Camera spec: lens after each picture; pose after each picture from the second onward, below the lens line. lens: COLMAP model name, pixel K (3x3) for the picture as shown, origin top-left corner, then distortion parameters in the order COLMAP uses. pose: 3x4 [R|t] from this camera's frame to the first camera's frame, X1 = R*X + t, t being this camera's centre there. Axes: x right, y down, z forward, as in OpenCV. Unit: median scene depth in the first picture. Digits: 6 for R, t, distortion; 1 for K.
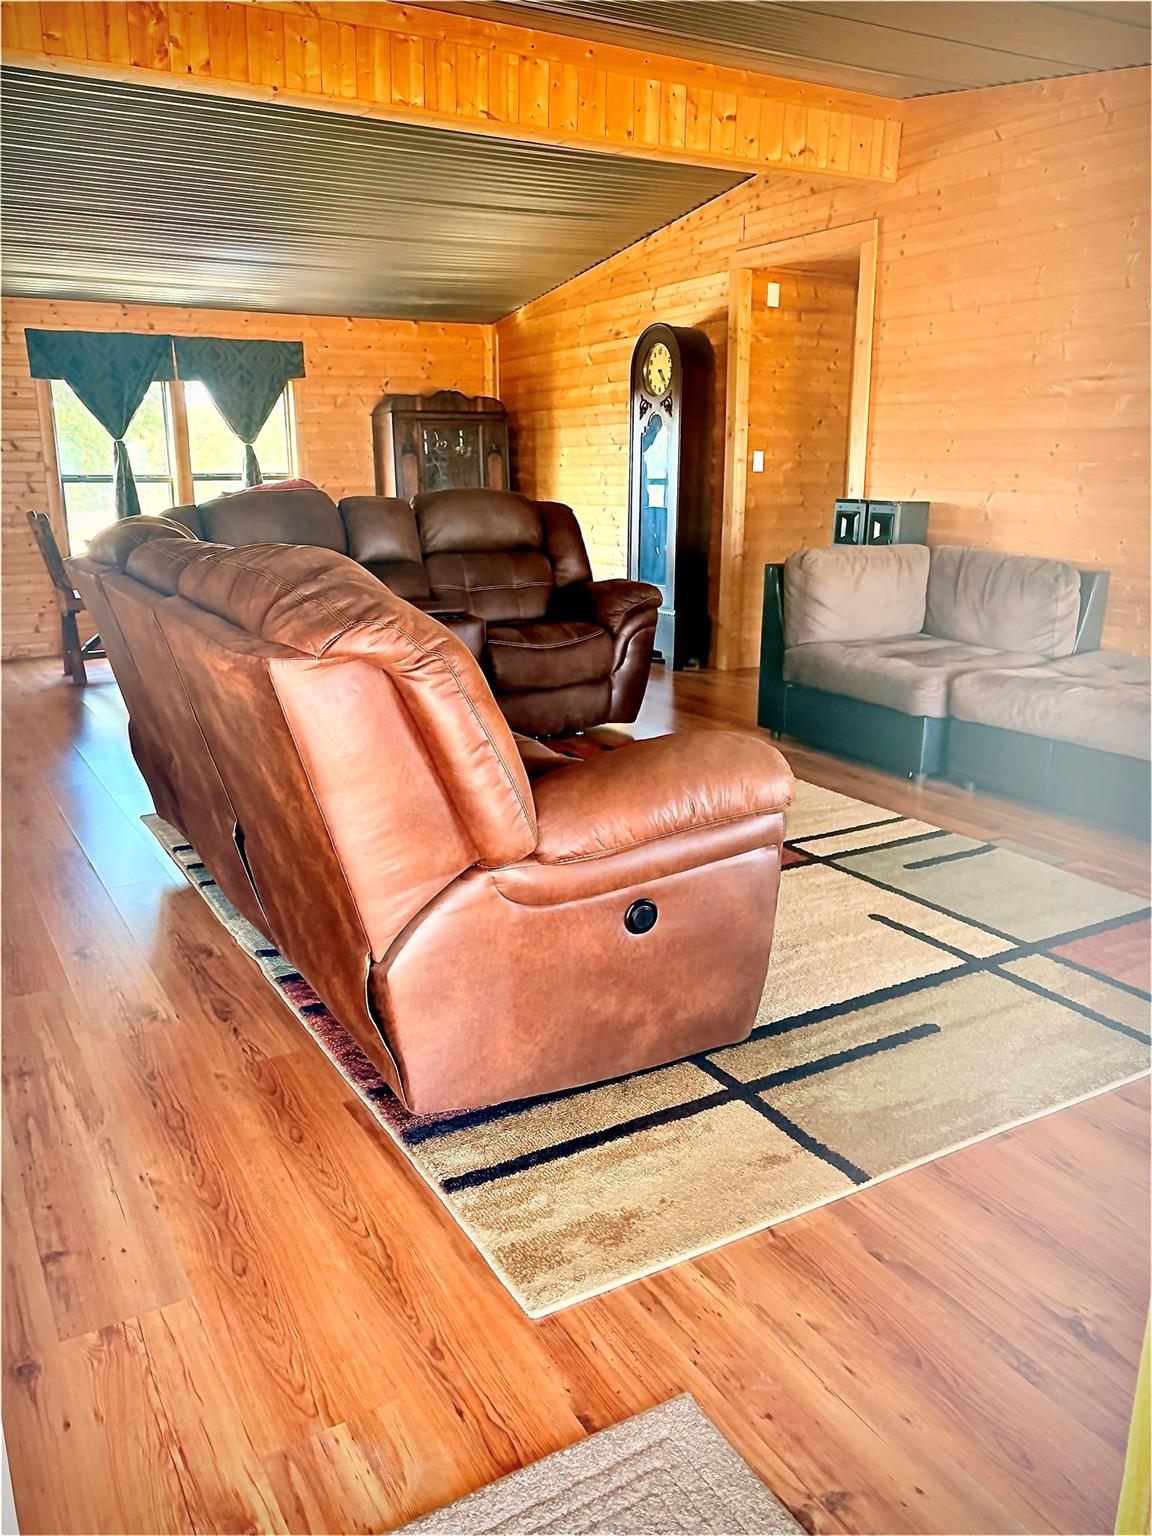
lens RADIAL K [[1176.9, 0, 574.4], [0, 1176.9, 769.6], [0, 0, 1]] dist [0.038603, -0.010595]
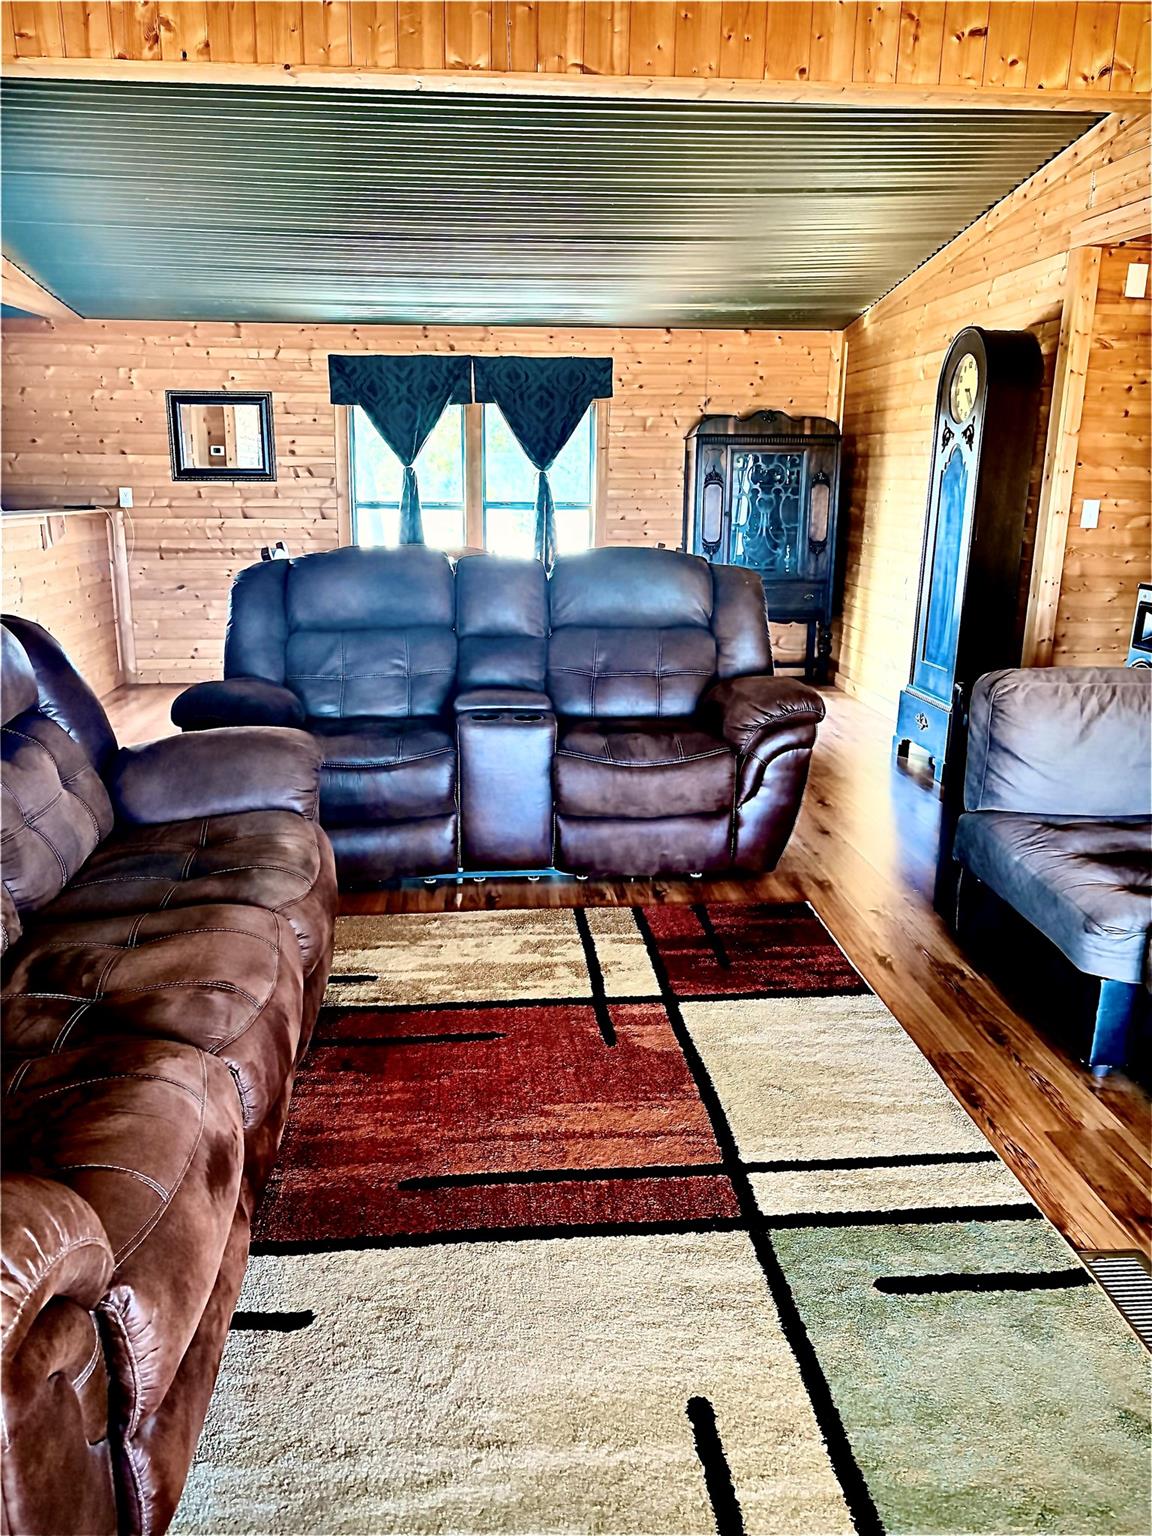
lens RADIAL K [[1176.9, 0, 571.3], [0, 1176.9, 765.2], [0, 0, 1]] dist [0.038603, -0.010595]
pose [[0.901043, 0.122698, -0.416013, 0.187149], [-0.123763, 0.992009, 0.024525, -0.086346], [0.415698, 0.029389, 0.909028, 0.213283]]
